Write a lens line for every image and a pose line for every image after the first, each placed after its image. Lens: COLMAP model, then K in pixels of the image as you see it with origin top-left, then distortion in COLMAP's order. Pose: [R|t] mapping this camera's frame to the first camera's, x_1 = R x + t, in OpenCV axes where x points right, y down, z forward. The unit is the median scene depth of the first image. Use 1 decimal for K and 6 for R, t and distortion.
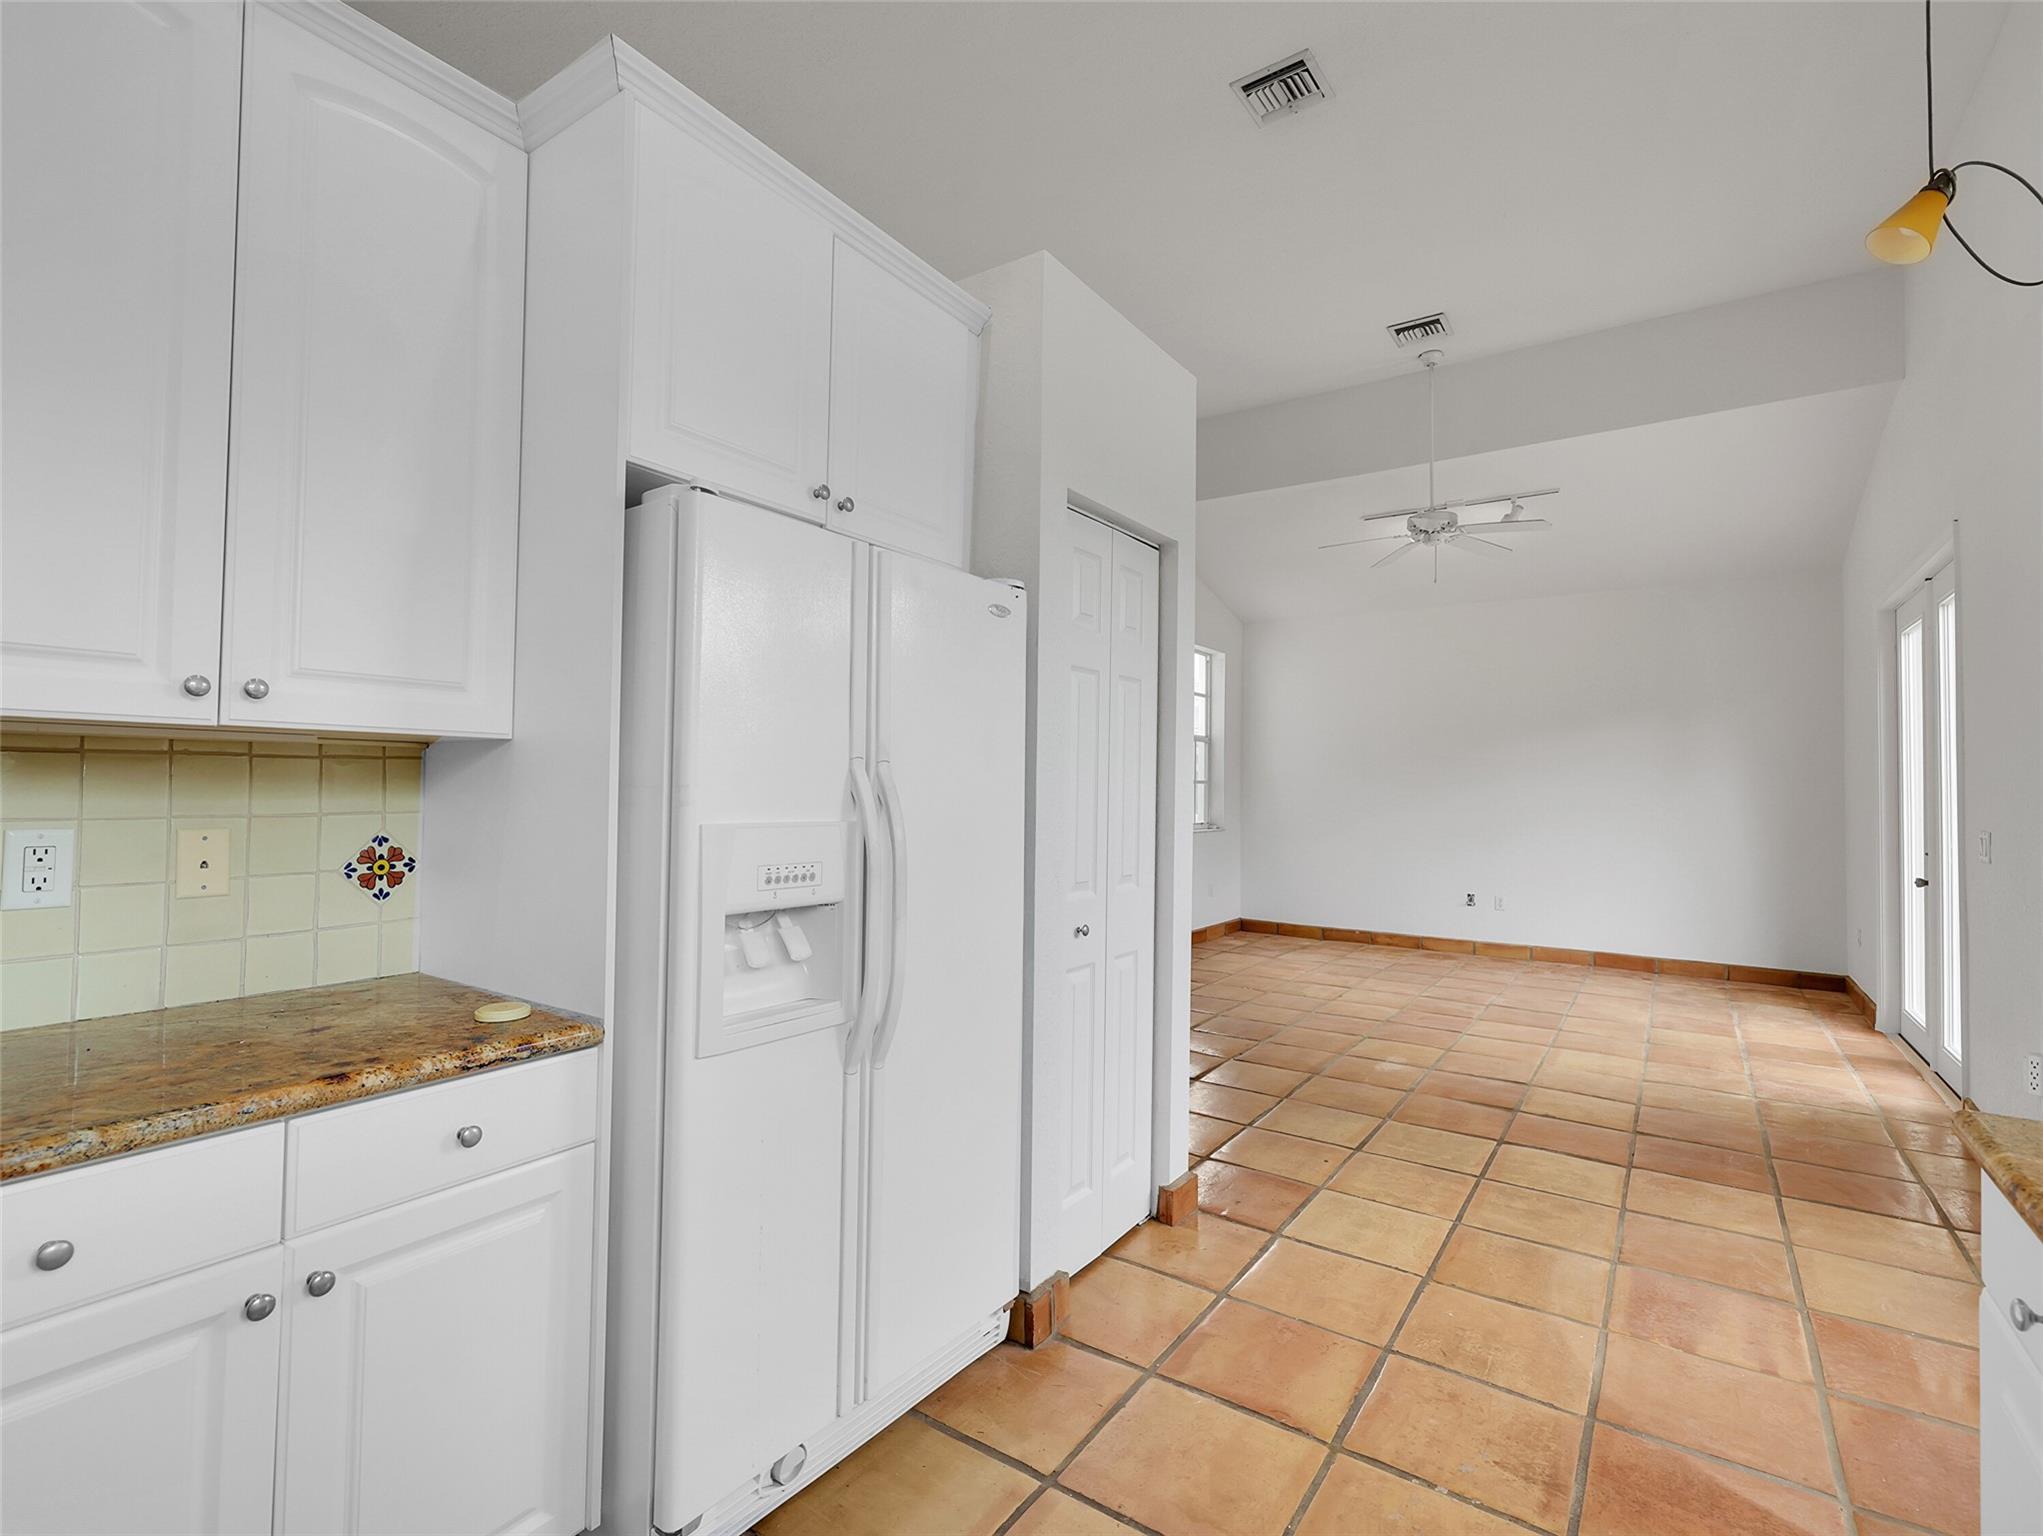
lens RADIAL K [[959.7, 0, 1030.7], [0, 959.7, 755.7], [0, 0, 1]] dist [0.002255, 0.000110]
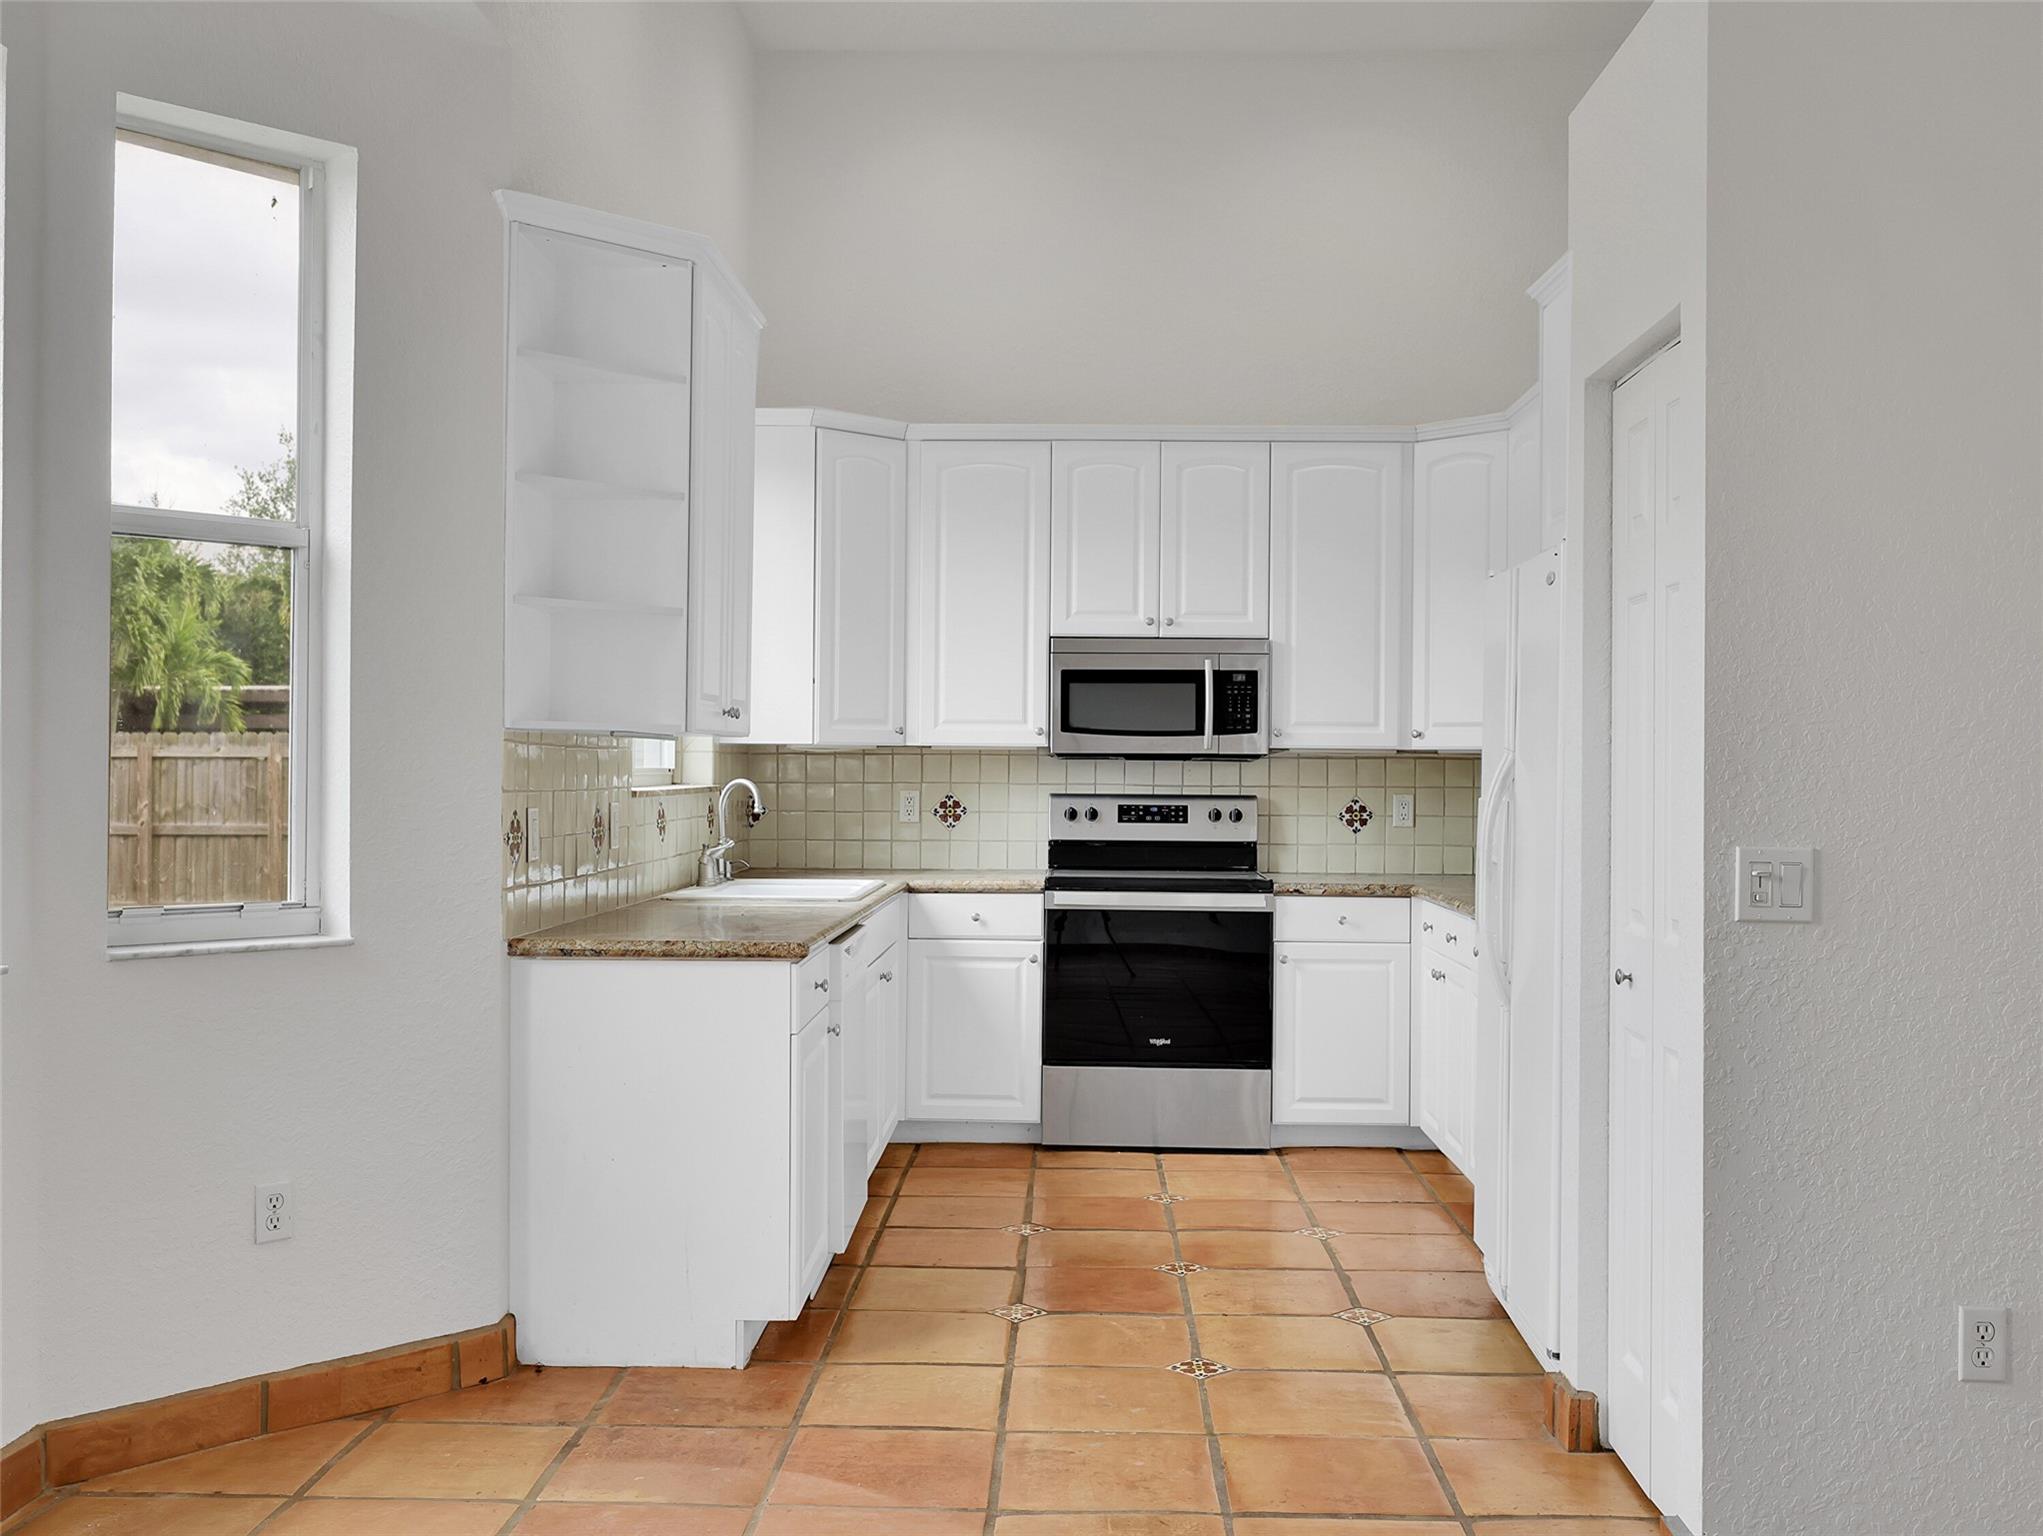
lens RADIAL K [[1952.6, 0, 1029.8], [0, 1952.6, 762.1], [0, 0, 1]] dist [0.013276, 0.000000]
pose [[-0.836693, -0.020616, -0.547284, 1.592891], [-0.003129, 0.999455, -0.032865, 0.097761], [0.547663, -0.025785, -0.836301, 2.609728]]
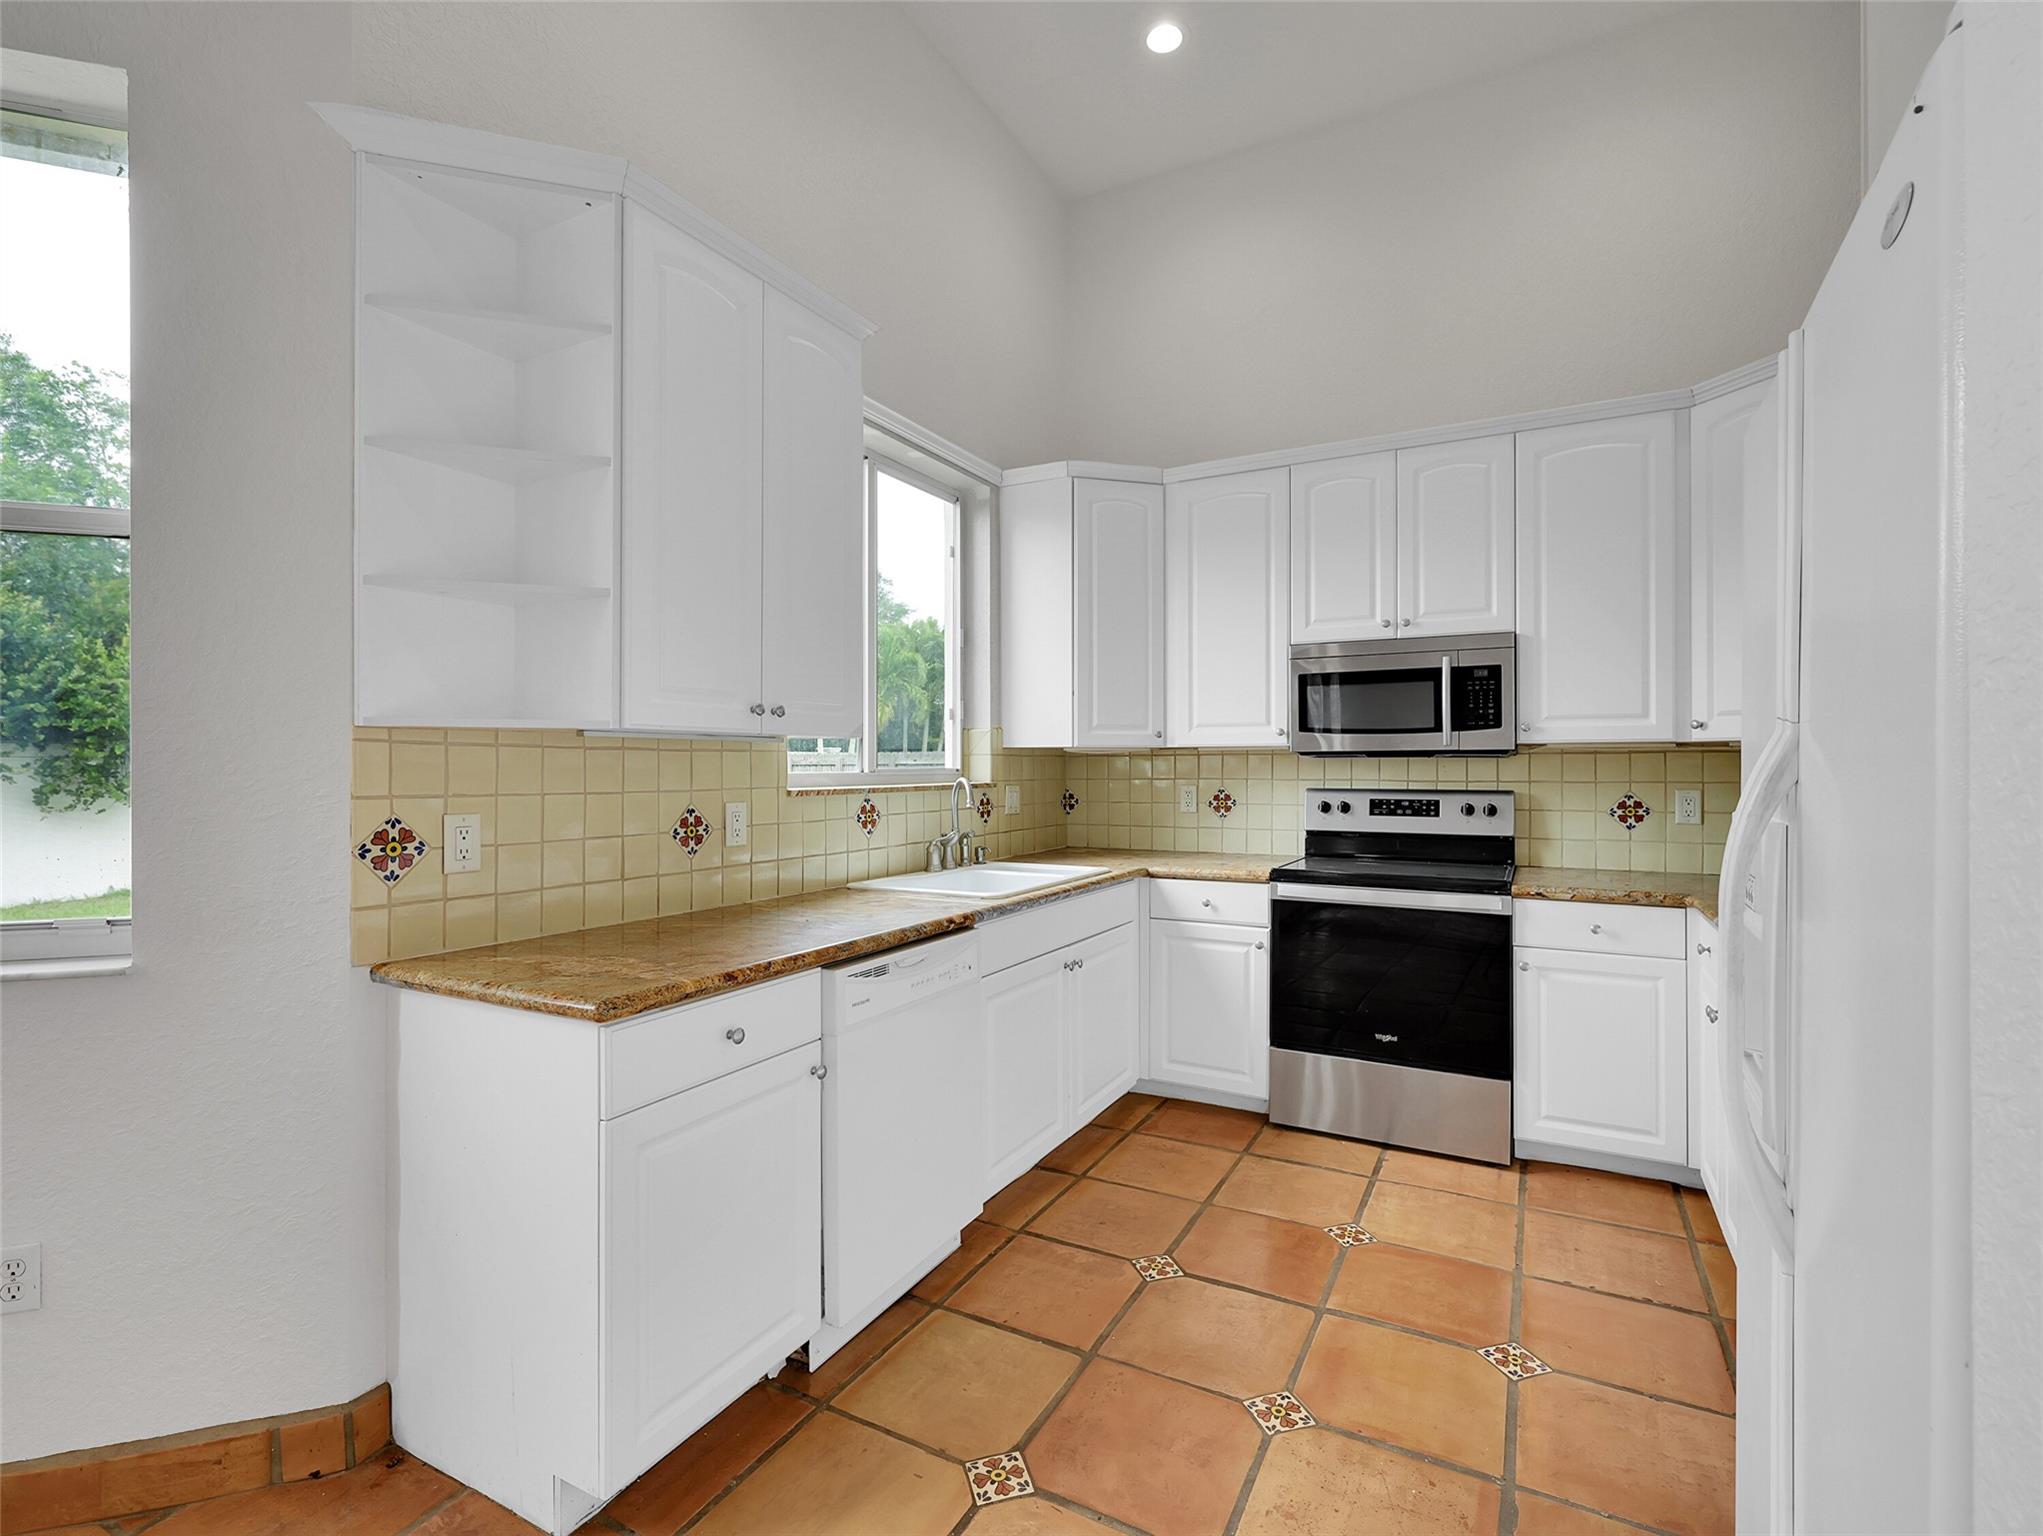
lens RADIAL K [[959.7, 0, 1024.7], [0, 959.7, 762.8], [0, 0, 1]] dist [0.002255, 0.000110]
pose [[-0.993804, -0.011753, -0.110519, 0.331305], [-0.008179, 0.999431, -0.032733, 0.052055], [0.110841, -0.031627, -0.993335, 1.469620]]
